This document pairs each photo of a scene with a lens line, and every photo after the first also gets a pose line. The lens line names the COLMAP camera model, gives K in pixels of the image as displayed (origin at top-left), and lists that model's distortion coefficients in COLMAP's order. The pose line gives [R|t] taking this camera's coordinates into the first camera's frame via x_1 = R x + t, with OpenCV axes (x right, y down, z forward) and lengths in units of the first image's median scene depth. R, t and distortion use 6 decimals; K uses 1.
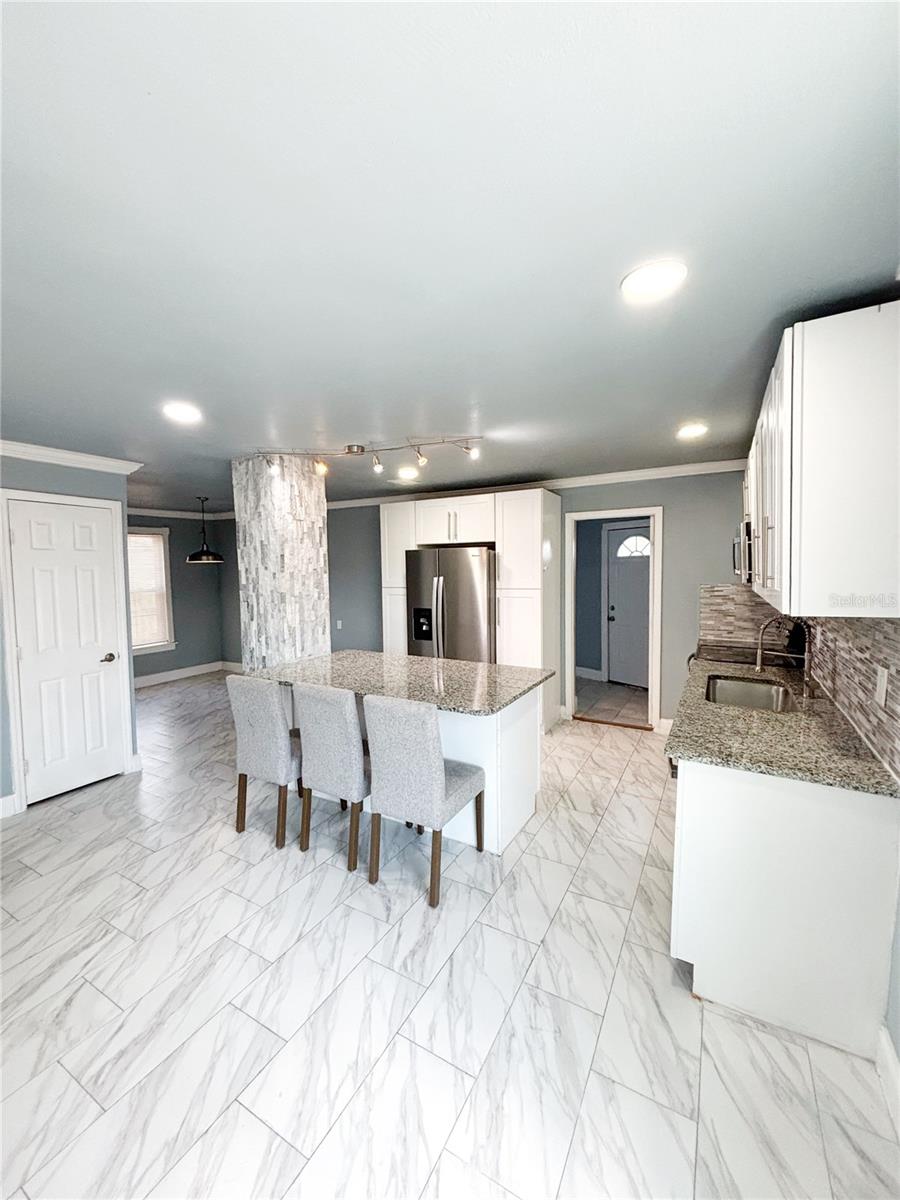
lens RADIAL K [[484.3, 0, 449.7], [0, 484.3, 599.7], [0, 0, 1]] dist [0.001660, 0.000535]
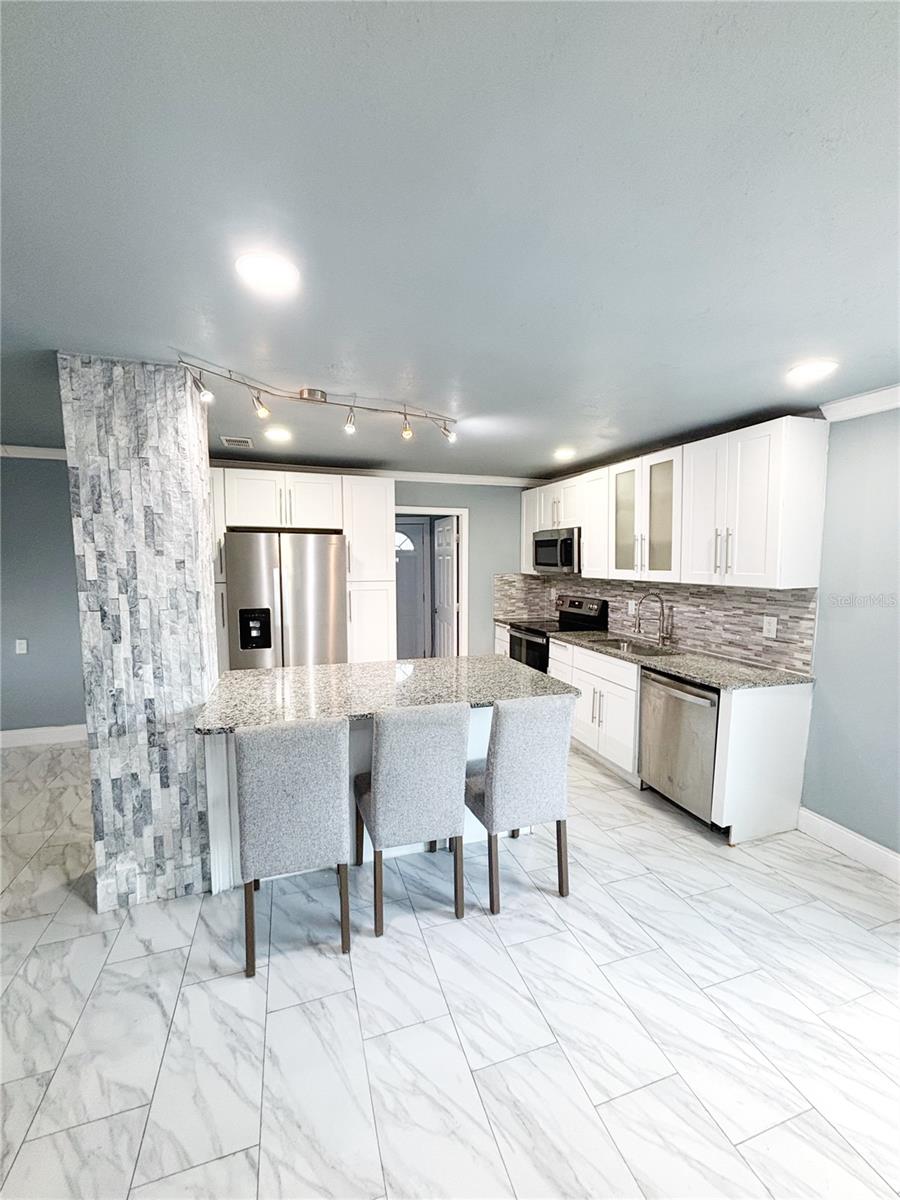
lens RADIAL K [[483.0, 0, 449.6], [0, 483.0, 600.3], [0, 0, 1]] dist [-0.002962, 0.004779]
pose [[0.668804, -0.048437, 0.741859, -0.610979], [0.038190, 0.998796, 0.030784, -0.010806], [-0.742457, 0.007744, 0.669849, 0.340611]]
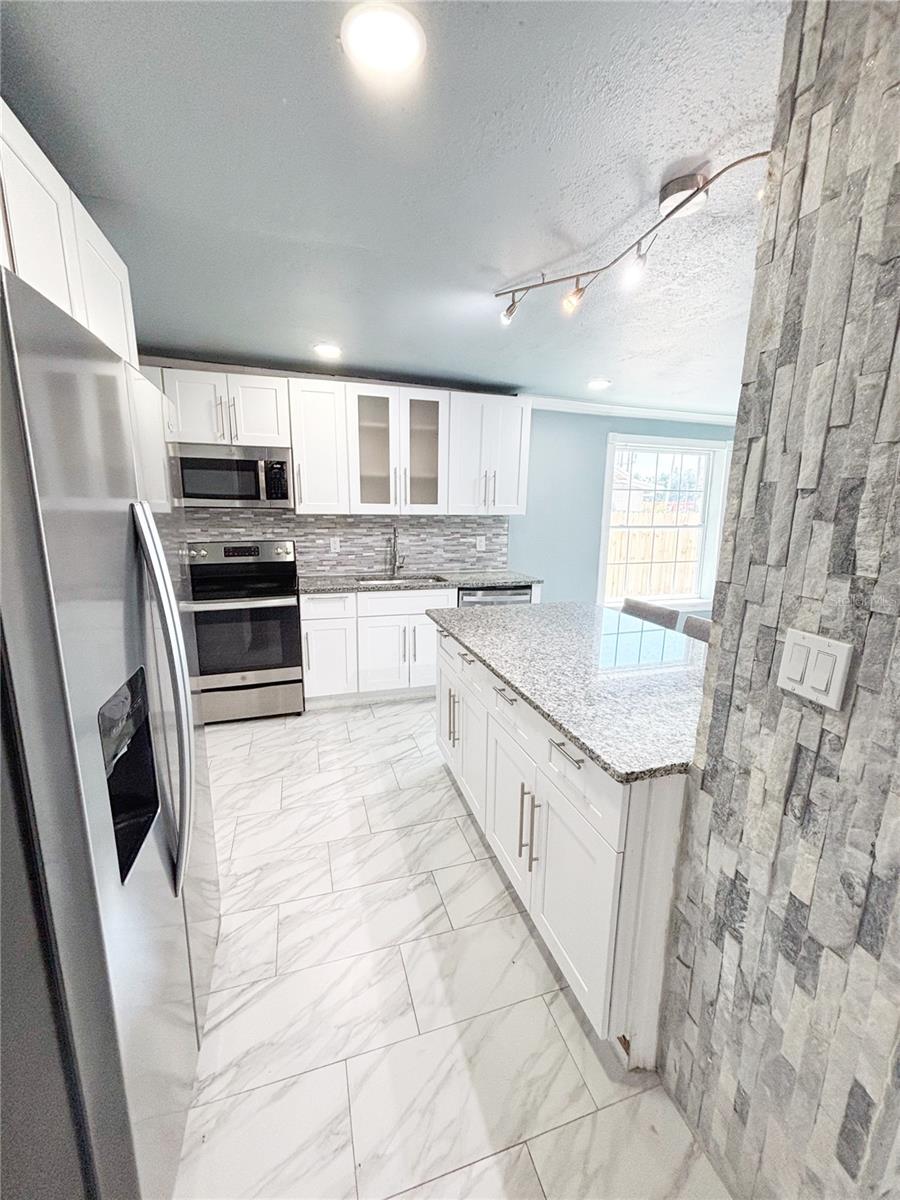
lens RADIAL K [[483.0, 0, 449.6], [0, 483.0, 600.3], [0, 0, 1]] dist [-0.002962, 0.004779]
pose [[-0.729509, -0.132369, 0.671041, -0.372023], [0.040482, 0.971018, 0.235551, -0.069335], [-0.682772, 0.199002, -0.703008, 1.484717]]
